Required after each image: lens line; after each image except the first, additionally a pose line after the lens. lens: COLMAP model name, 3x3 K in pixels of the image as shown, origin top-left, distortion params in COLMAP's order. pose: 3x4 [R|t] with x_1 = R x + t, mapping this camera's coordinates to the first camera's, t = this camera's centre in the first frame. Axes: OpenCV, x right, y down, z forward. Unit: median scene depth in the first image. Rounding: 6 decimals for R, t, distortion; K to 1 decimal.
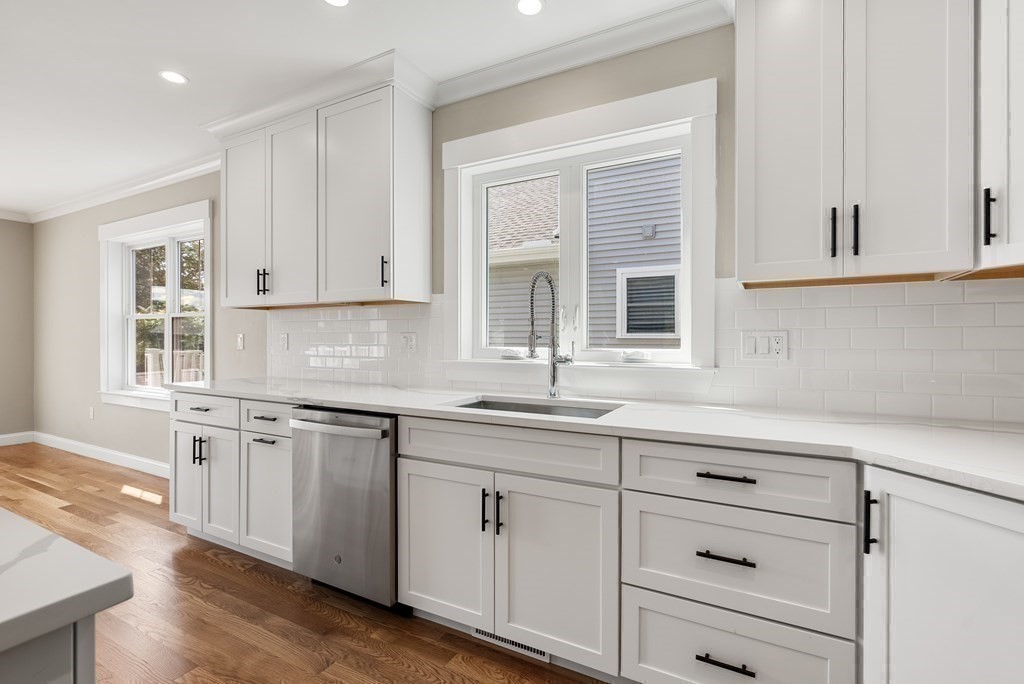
lens RADIAL K [[473.9, 0, 511.0], [0, 473.9, 341.0], [0, 0, 1]] dist [-0.004824, 0.000076]
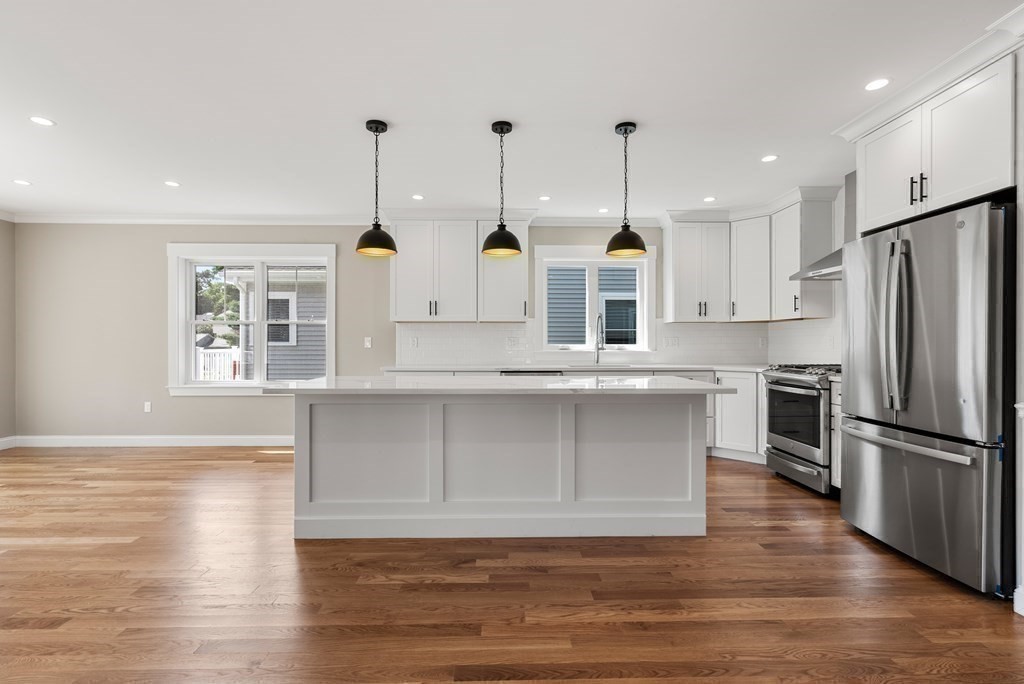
lens RADIAL K [[473.9, 0, 516.8], [0, 473.9, 339.9], [0, 0, 1]] dist [-0.004824, 0.000076]
pose [[0.866280, -0.005220, 0.499532, -1.206171], [0.004461, 0.999986, 0.002715, -0.010314], [-0.499539, -0.000123, 0.866291, -0.726912]]
